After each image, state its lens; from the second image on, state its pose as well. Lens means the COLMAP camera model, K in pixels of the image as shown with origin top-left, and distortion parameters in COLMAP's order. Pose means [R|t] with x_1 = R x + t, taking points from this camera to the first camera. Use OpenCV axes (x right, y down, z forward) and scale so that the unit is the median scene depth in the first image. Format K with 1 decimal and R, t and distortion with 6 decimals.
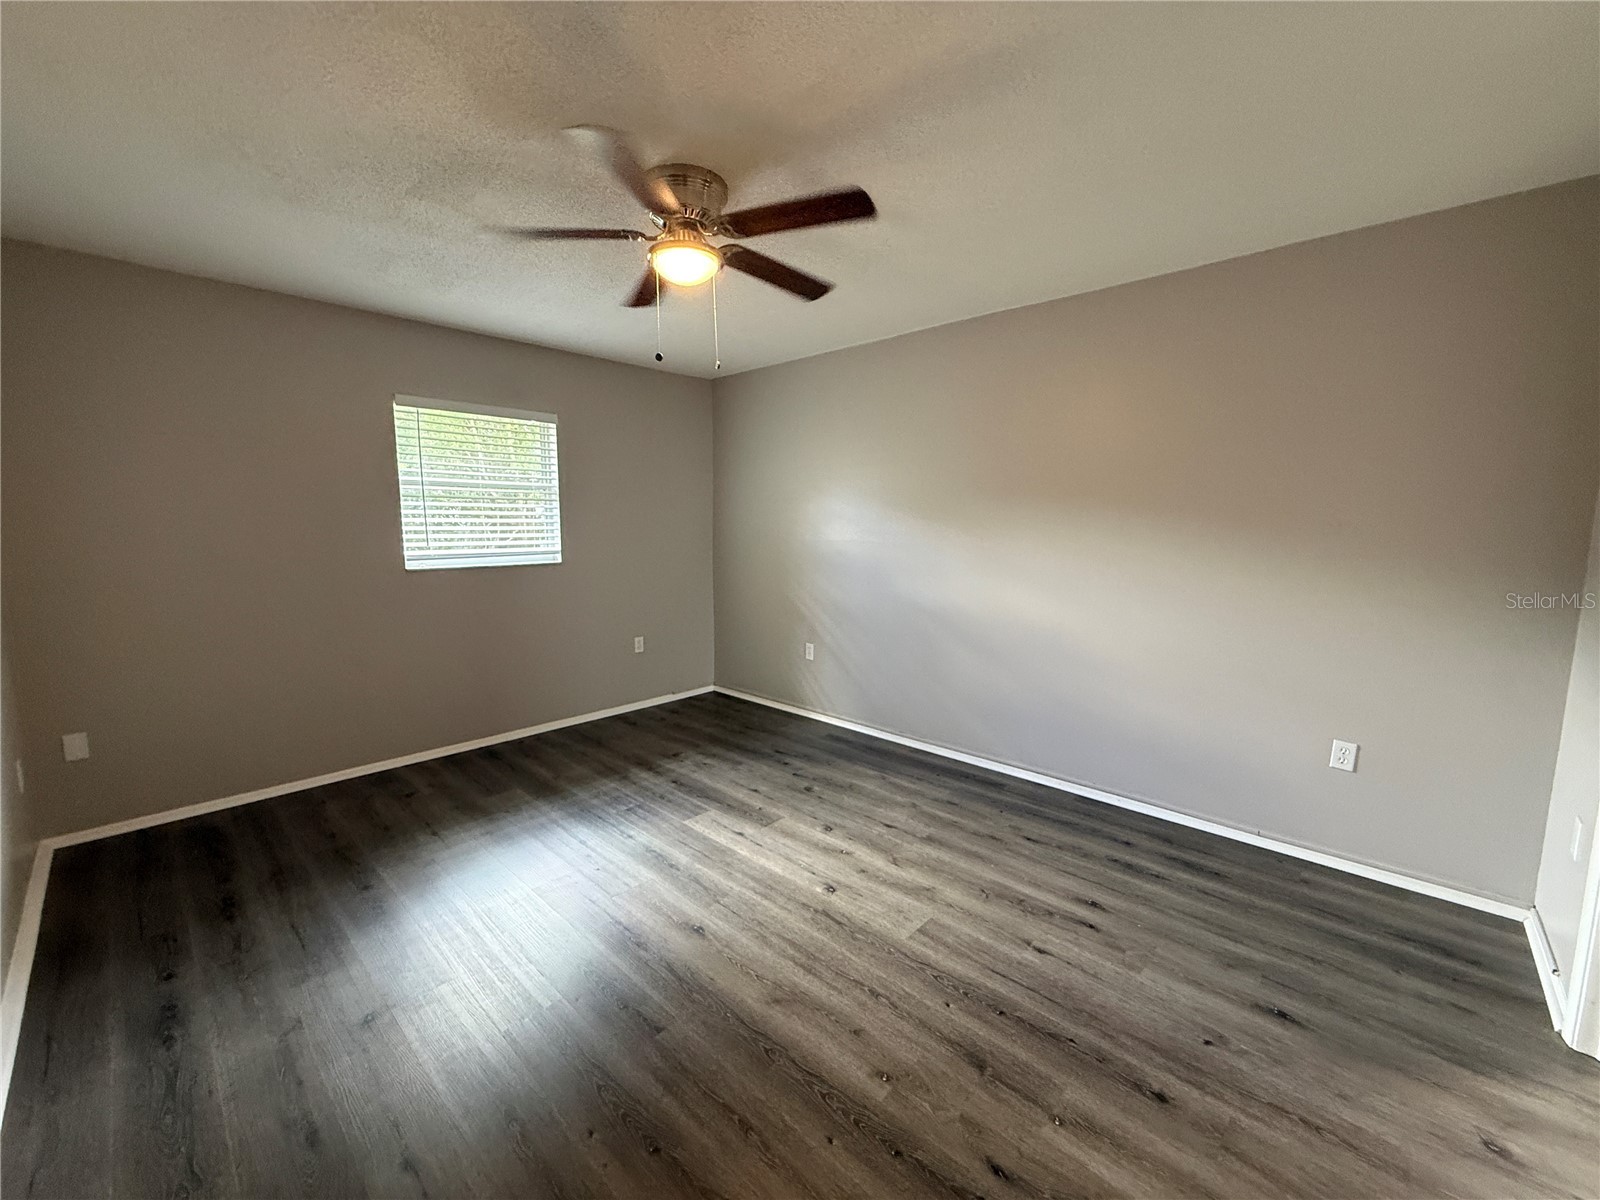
lens RADIAL K [[638.3, 0, 795.2], [0, 638.3, 600.6], [0, 0, 1]] dist [0.000986, -0.000265]
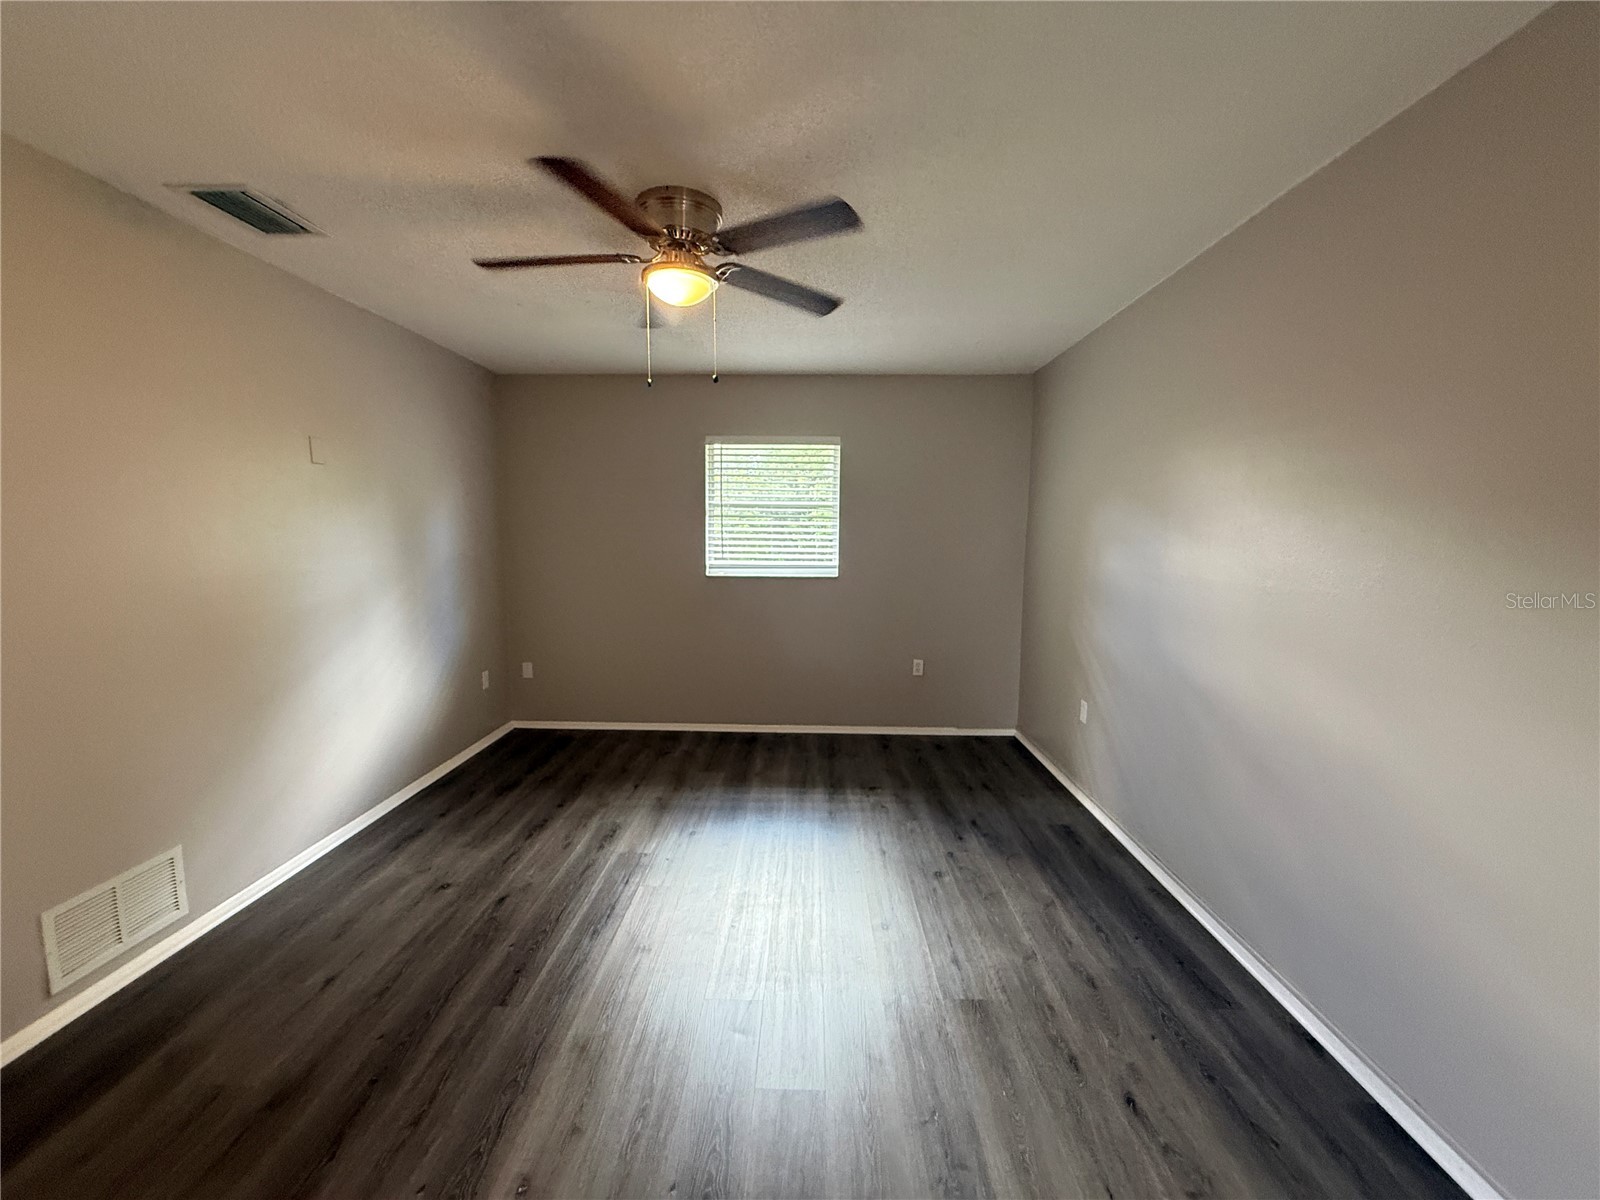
lens RADIAL K [[638.3, 0, 795.2], [0, 638.3, 600.6], [0, 0, 1]] dist [0.000986, -0.000265]
pose [[0.672224, 0.081913, -0.735802, 0.449602], [-0.097167, 0.995025, 0.022000, -0.046016], [0.733943, 0.056706, 0.676839, 0.301195]]
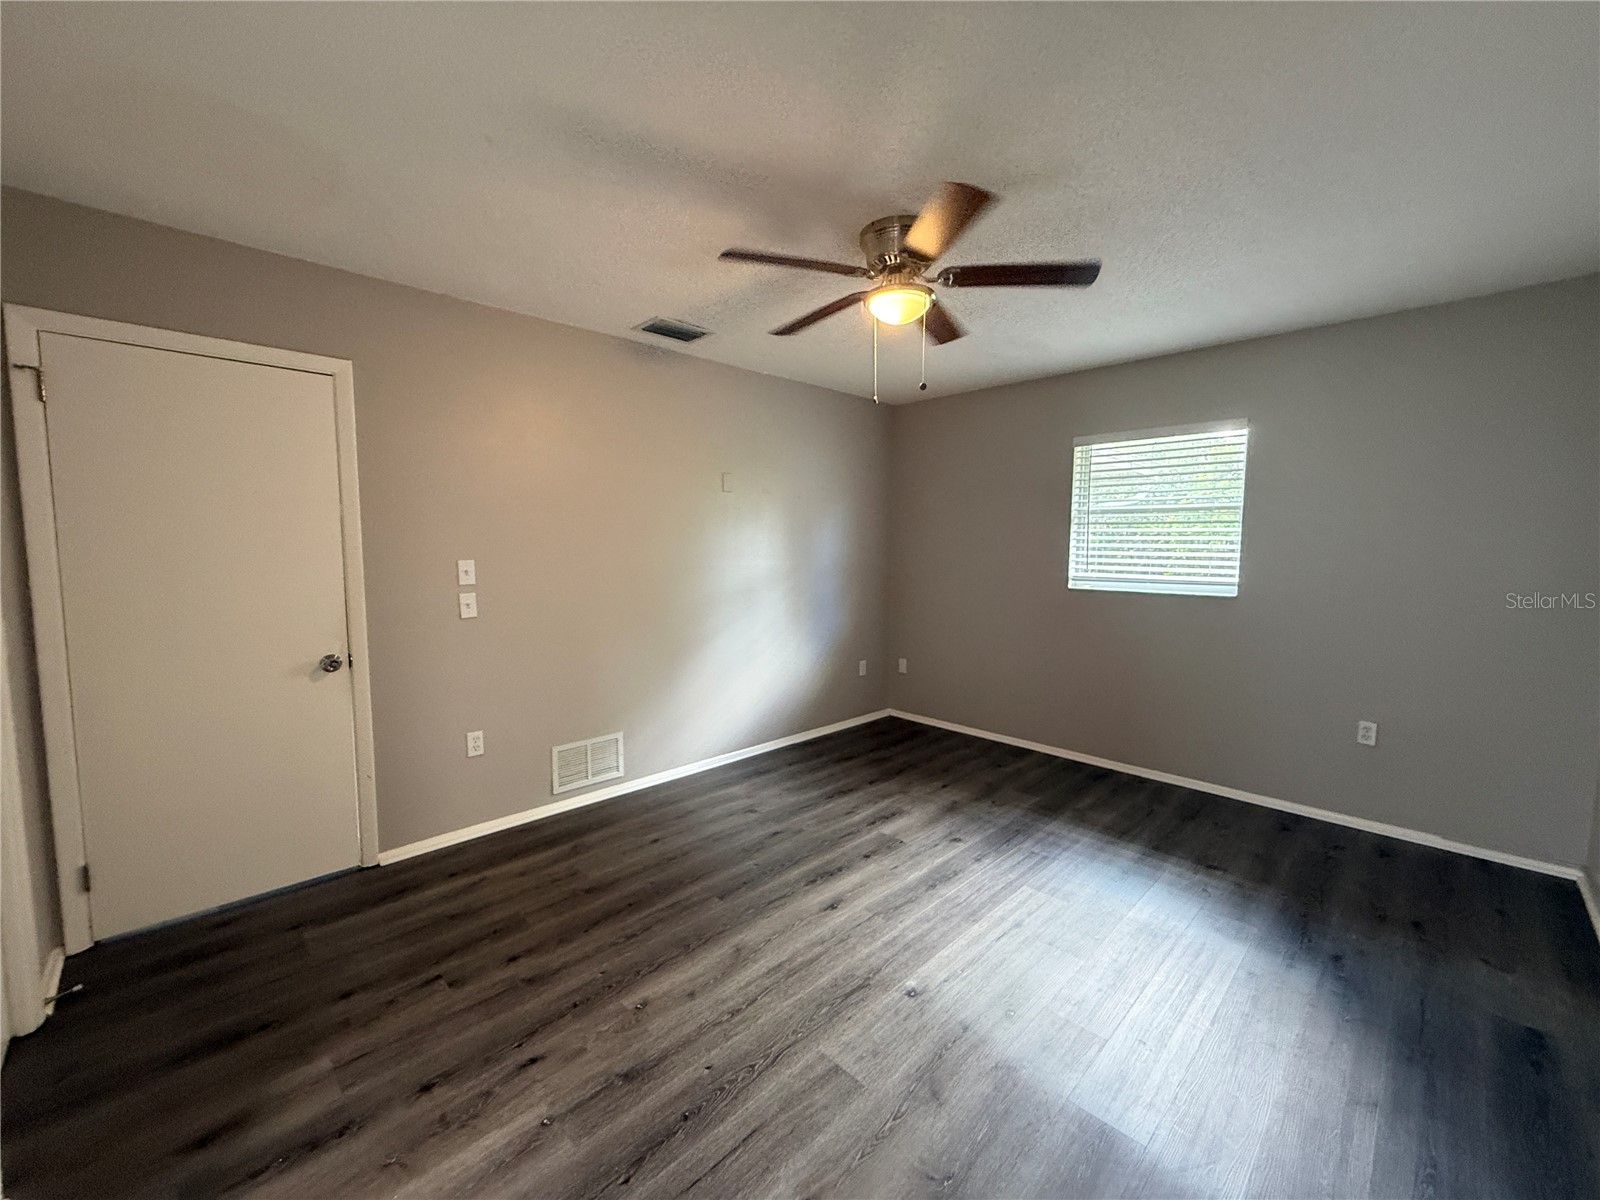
lens RADIAL K [[638.3, 0, 795.2], [0, 638.3, 600.6], [0, 0, 1]] dist [0.000986, -0.000265]
pose [[-0.036317, 0.082849, -0.995900, 0.587779], [-0.130223, 0.987668, 0.086913, -0.064844], [0.990819, 0.132845, -0.025080, 0.572419]]
